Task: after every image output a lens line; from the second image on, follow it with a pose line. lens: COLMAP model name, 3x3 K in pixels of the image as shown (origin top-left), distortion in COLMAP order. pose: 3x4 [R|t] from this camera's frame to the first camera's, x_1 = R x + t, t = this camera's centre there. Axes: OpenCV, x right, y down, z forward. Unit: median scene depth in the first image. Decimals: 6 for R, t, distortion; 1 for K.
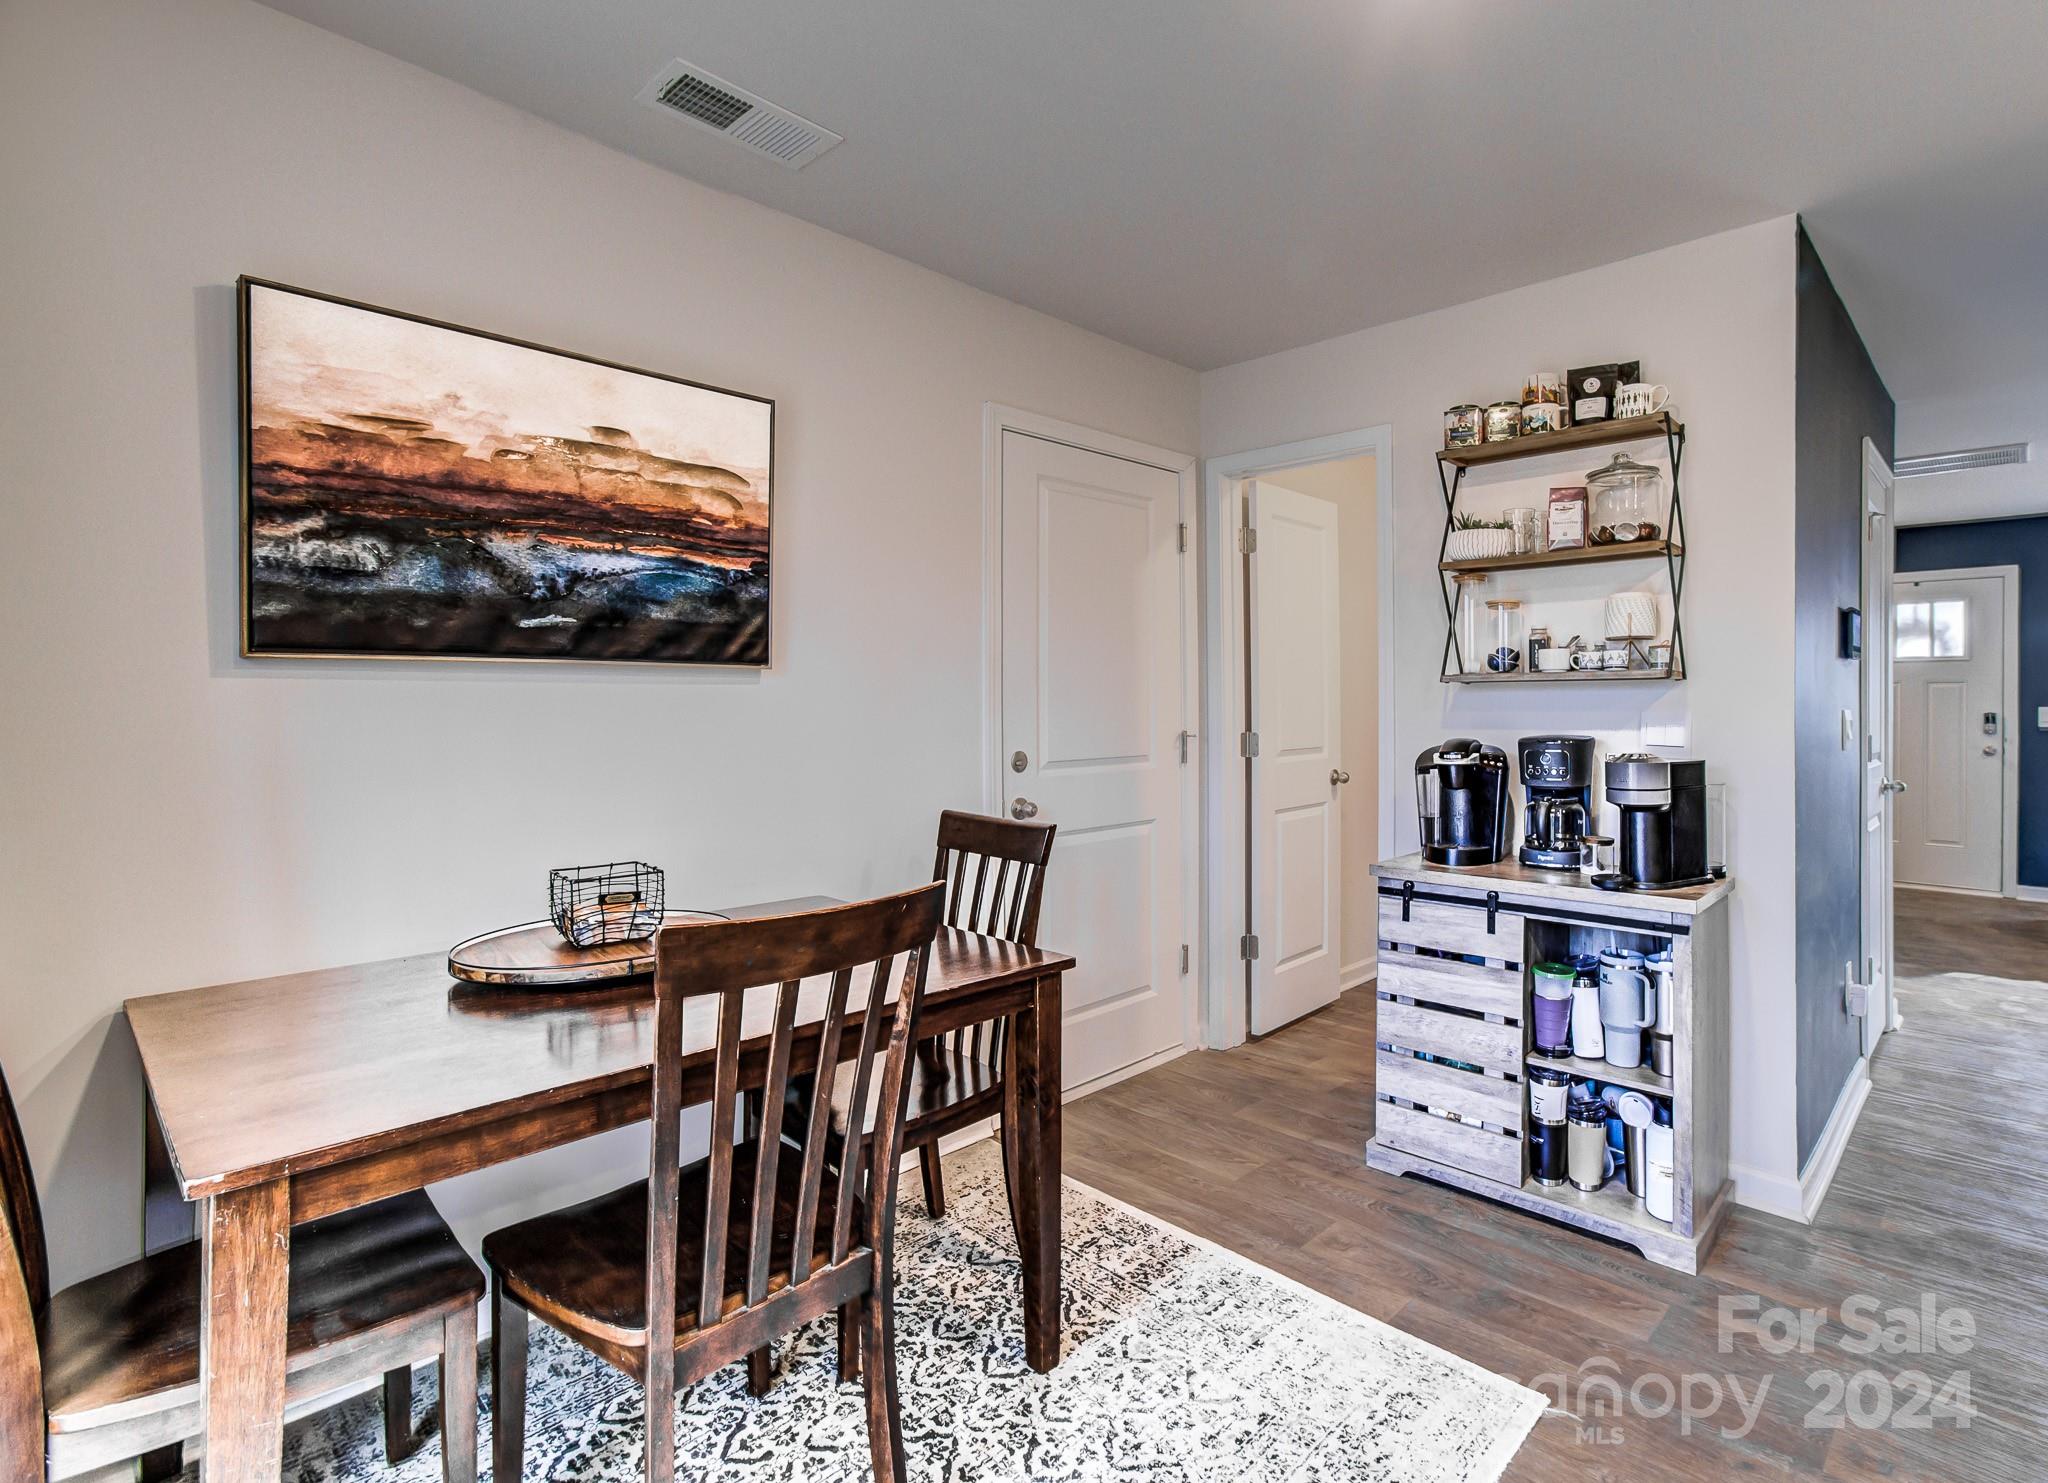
lens RADIAL K [[1029.9, 0, 1117.8], [0, 1029.9, 702.2], [0, 0, 1]] dist [0.013523, 0.004196]
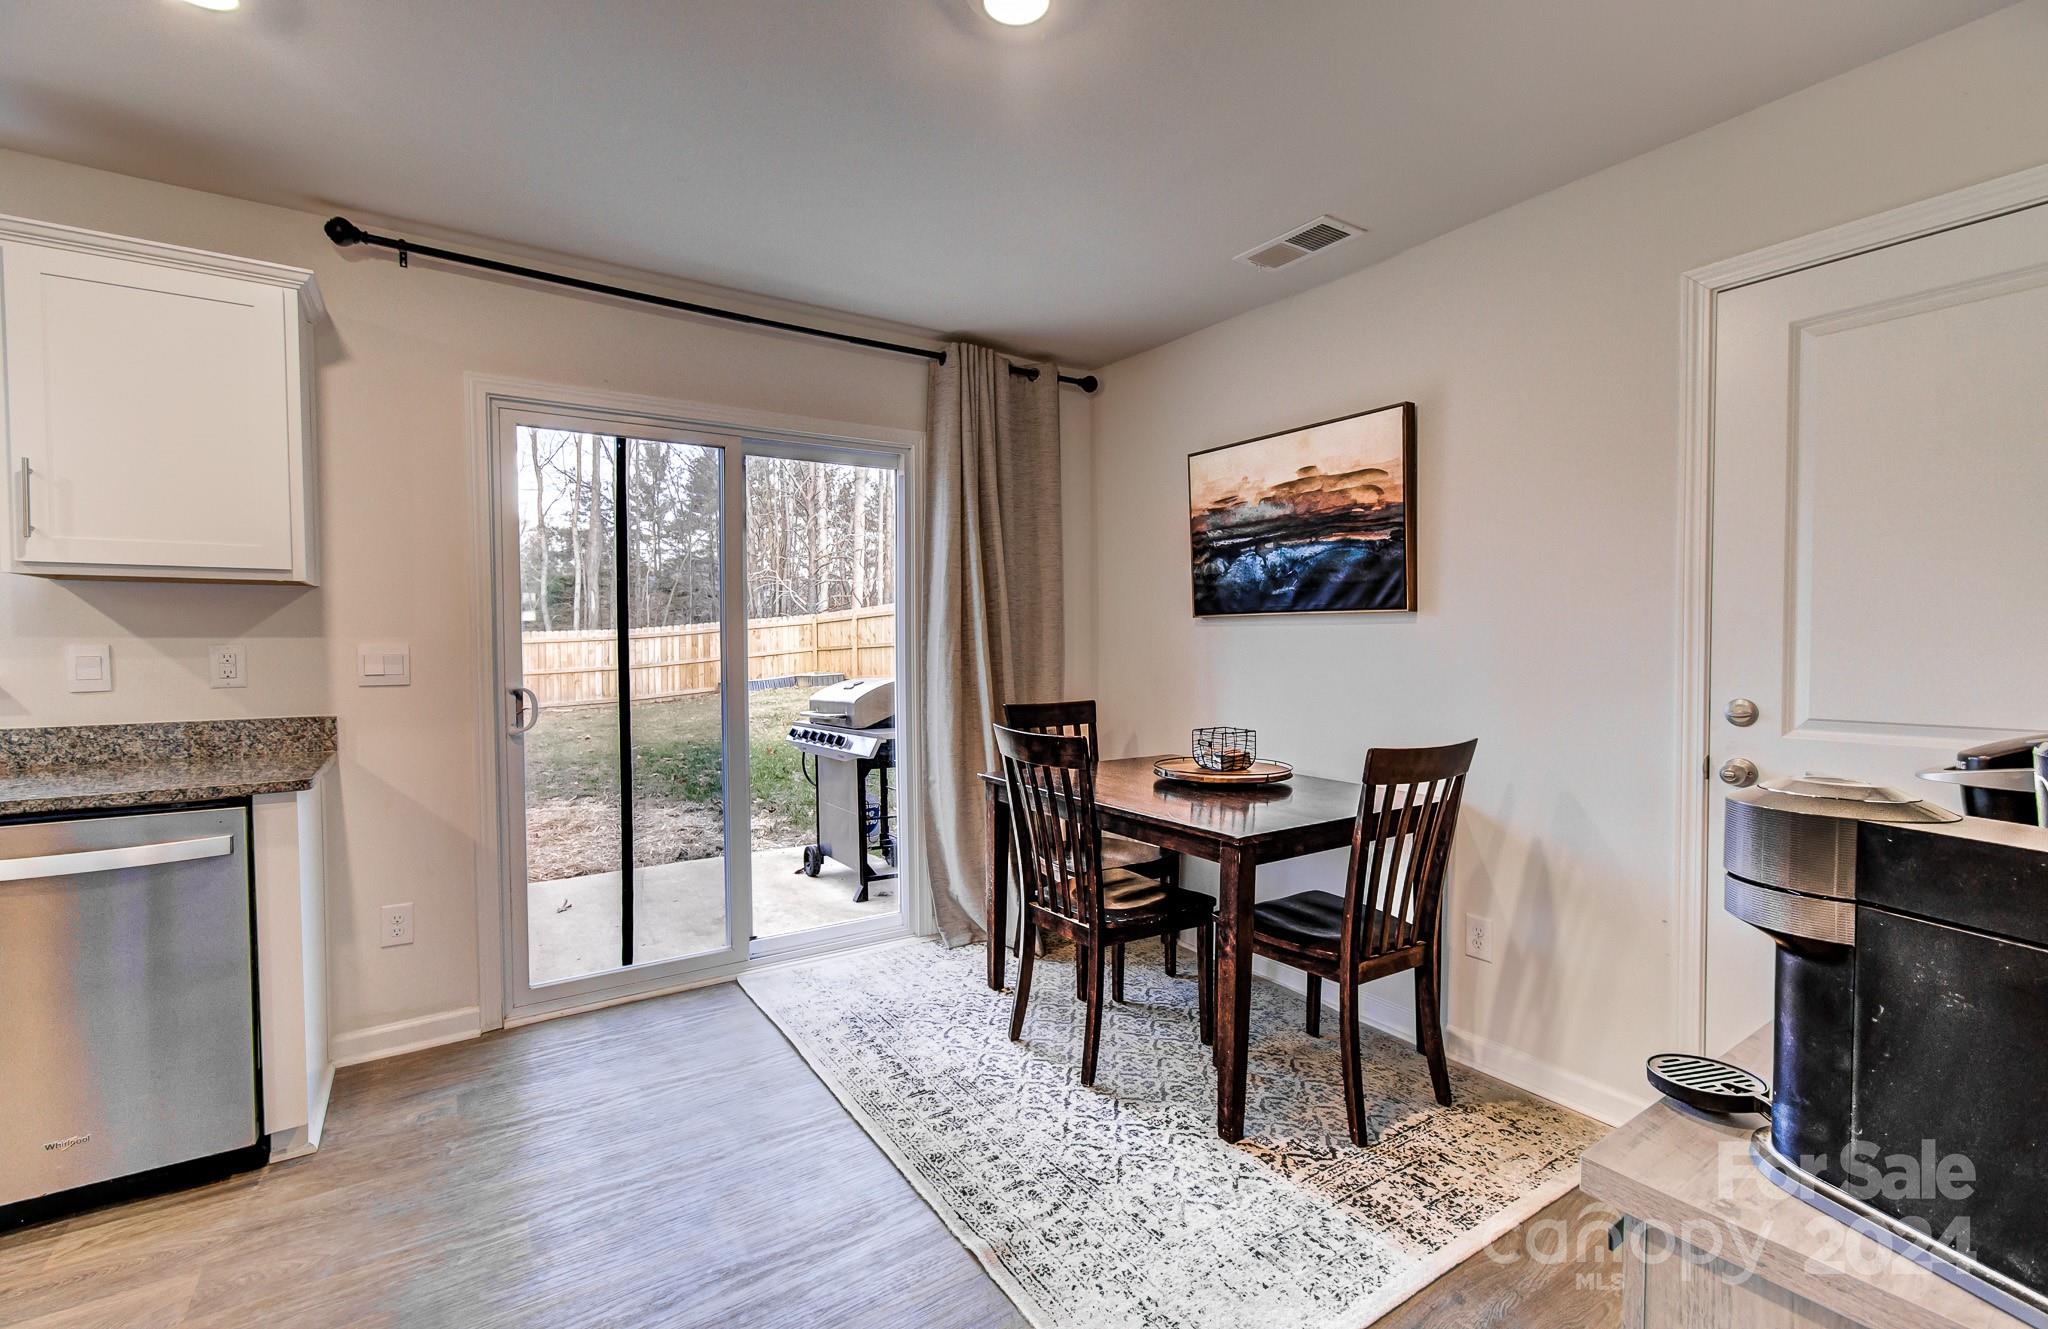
lens RADIAL K [[888.4, 0, 1032.8], [0, 888.4, 660.9], [0, 0, 1]] dist [0.003596, -0.000241]
pose [[-0.245578, 0.030484, -0.968897, 0.893597], [0.002133, 0.999520, 0.030907, -0.005687], [0.969375, 0.005523, -0.245525, 0.855883]]
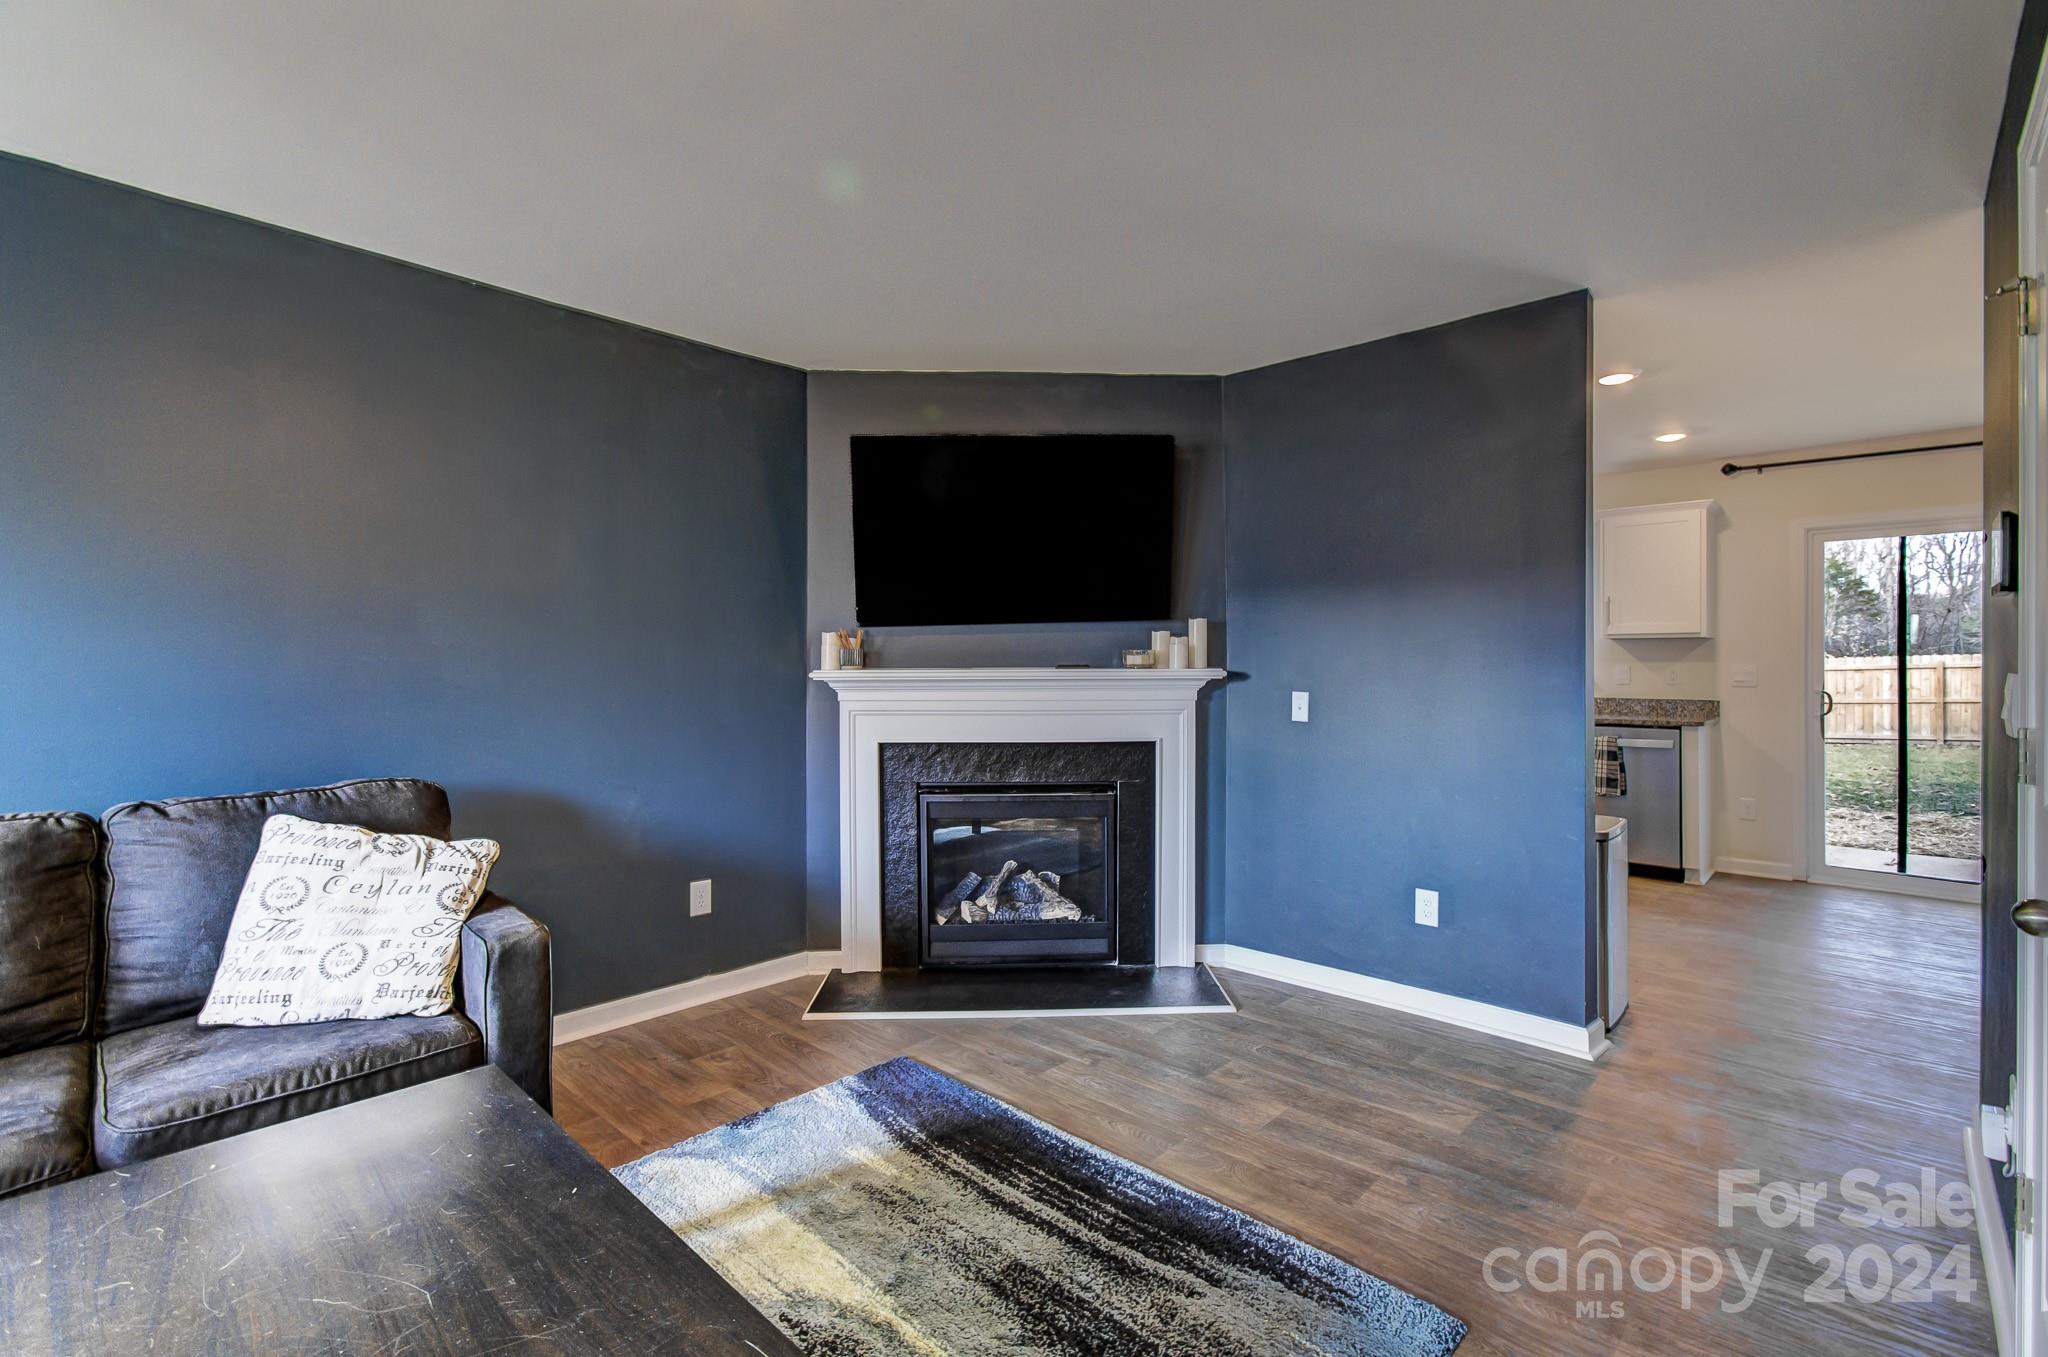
lens RADIAL K [[911.3, 0, 1035.5], [0, 911.3, 665.6], [0, 0, 1]] dist [0.009463, -0.000088]
pose [[-0.999925, 0.001049, 0.012174, 1.773935], [0.001080, 0.999996, 0.002495, -0.003165], [-0.012172, 0.002508, -0.999923, 2.131046]]
